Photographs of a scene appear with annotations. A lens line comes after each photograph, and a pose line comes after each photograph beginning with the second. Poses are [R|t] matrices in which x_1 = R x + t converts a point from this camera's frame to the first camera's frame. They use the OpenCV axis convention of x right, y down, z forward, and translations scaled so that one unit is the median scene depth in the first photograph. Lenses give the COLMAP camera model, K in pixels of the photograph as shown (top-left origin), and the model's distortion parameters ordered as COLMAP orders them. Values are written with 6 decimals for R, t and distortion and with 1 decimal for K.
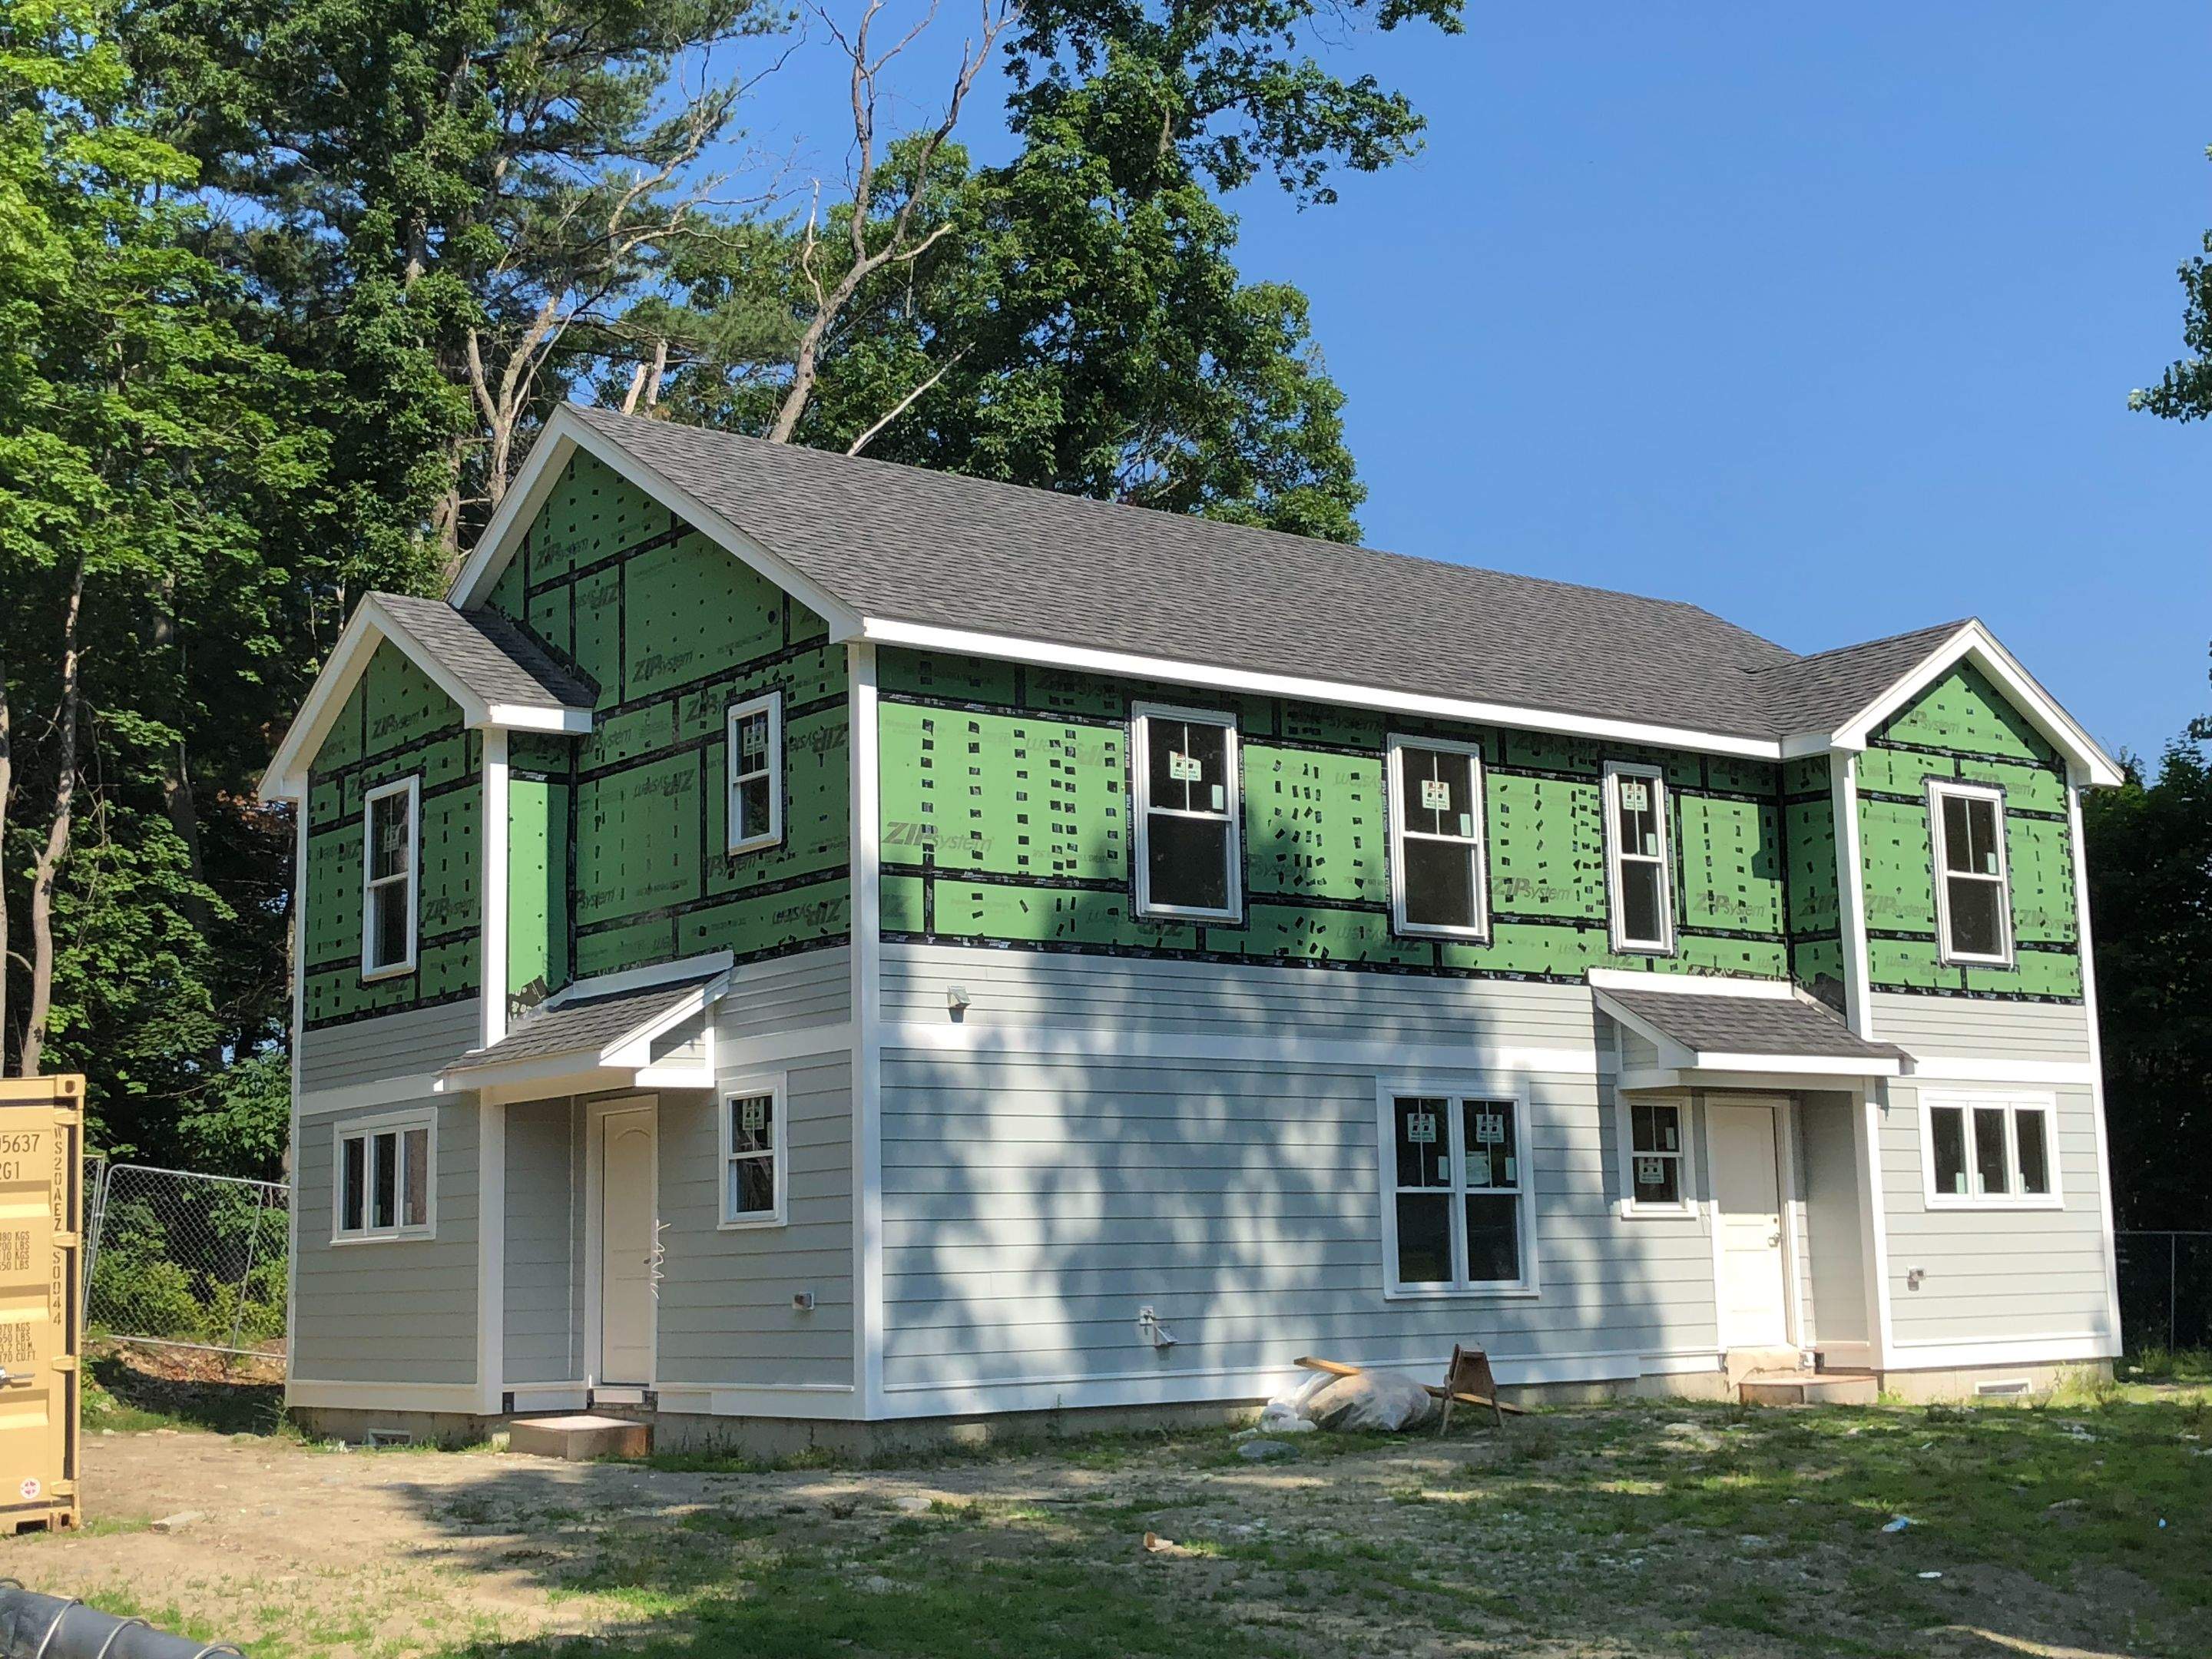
lens RADIAL K [[2897.2, 0, 1106.0], [0, 2897.2, 829.5], [0, 0, 1]] dist [0.152370, -0.723210]
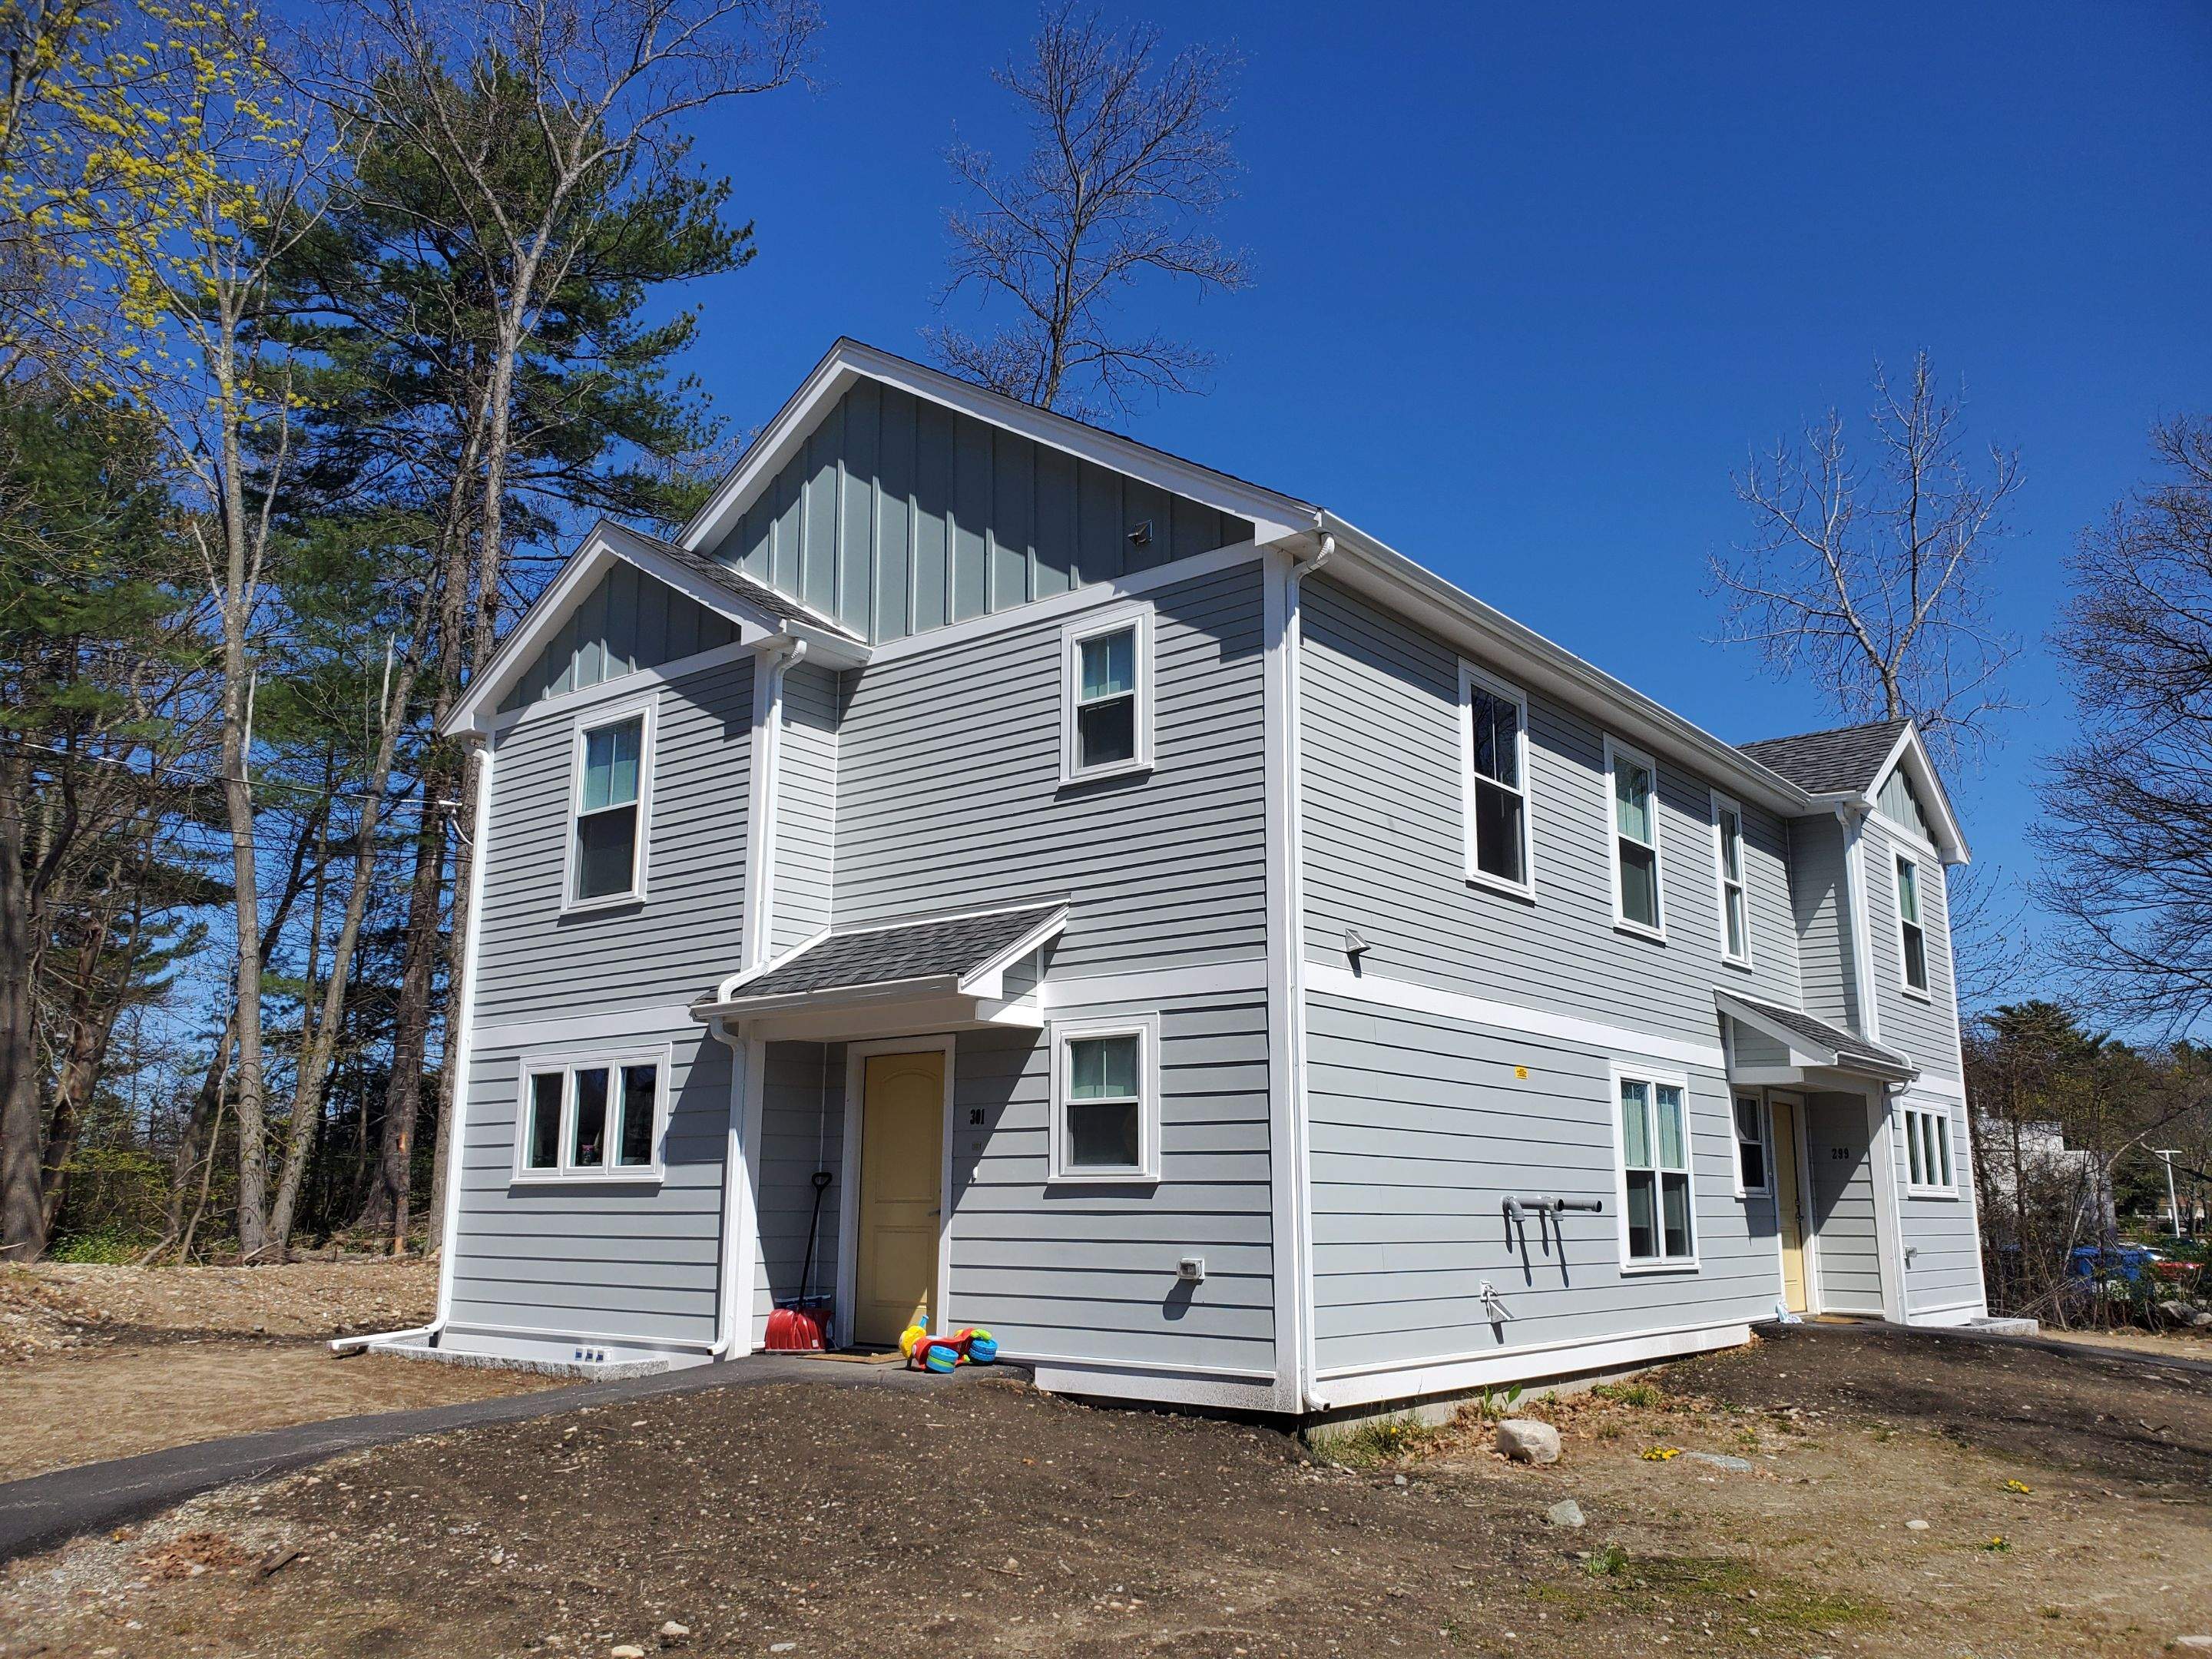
lens RADIAL K [[1773.4, 0, 1106.0], [0, 1773.4, 829.5], [0, 0, 1]] dist [-0.014191, -0.004341]
pose [[0.970906, 0.079661, 0.225823, -0.208045], [-0.065211, 0.995360, -0.070753, 0.053882], [-0.230411, 0.053968, 0.971596, 0.373600]]
